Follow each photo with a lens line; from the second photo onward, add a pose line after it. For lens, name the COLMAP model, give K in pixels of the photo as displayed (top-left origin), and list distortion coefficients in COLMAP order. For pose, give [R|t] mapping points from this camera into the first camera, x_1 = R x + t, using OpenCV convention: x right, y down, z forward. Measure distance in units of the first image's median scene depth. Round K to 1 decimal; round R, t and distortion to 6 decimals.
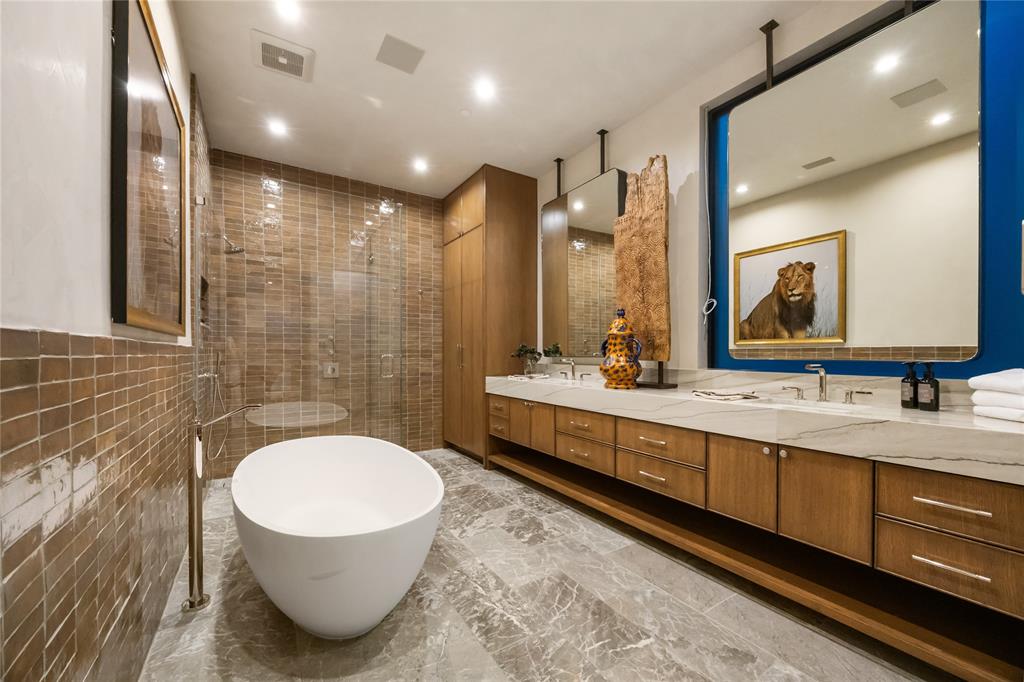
lens RADIAL K [[391.6, 0, 516.2], [0, 391.6, 354.4], [0, 0, 1]] dist [-0.003187, -0.000120]
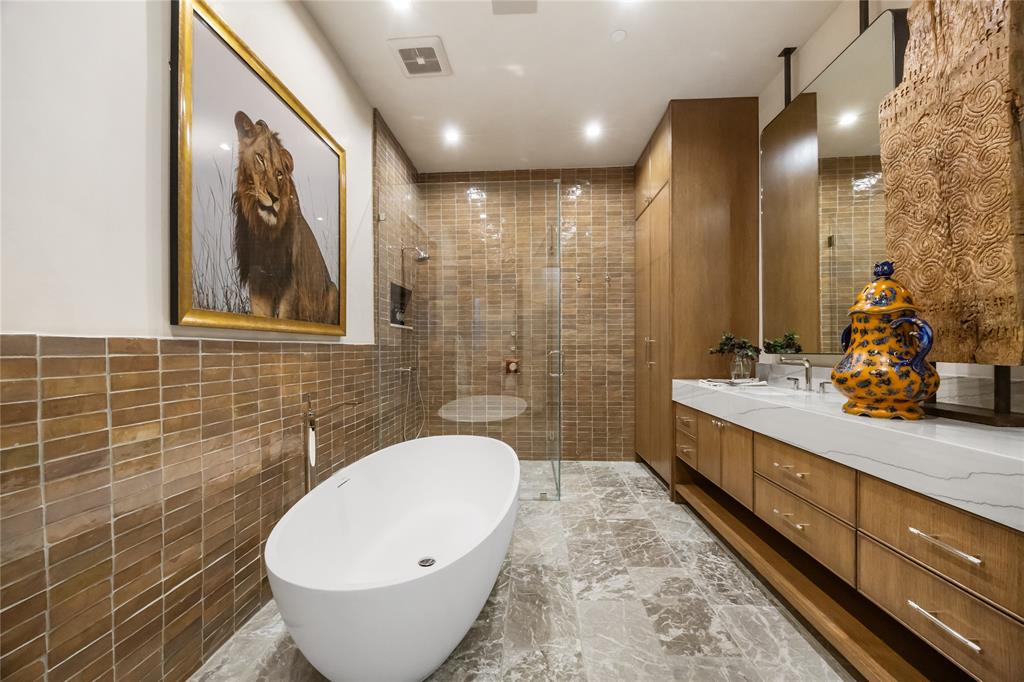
lens RADIAL K [[391.6, 0, 516.0], [0, 391.6, 350.2], [0, 0, 1]] dist [-0.003187, -0.000120]
pose [[0.807372, -0.002425, -0.590038, 0.168321], [0.003509, 0.999994, 0.000691, -0.002122], [0.590033, -0.002628, 0.807375, 0.276631]]
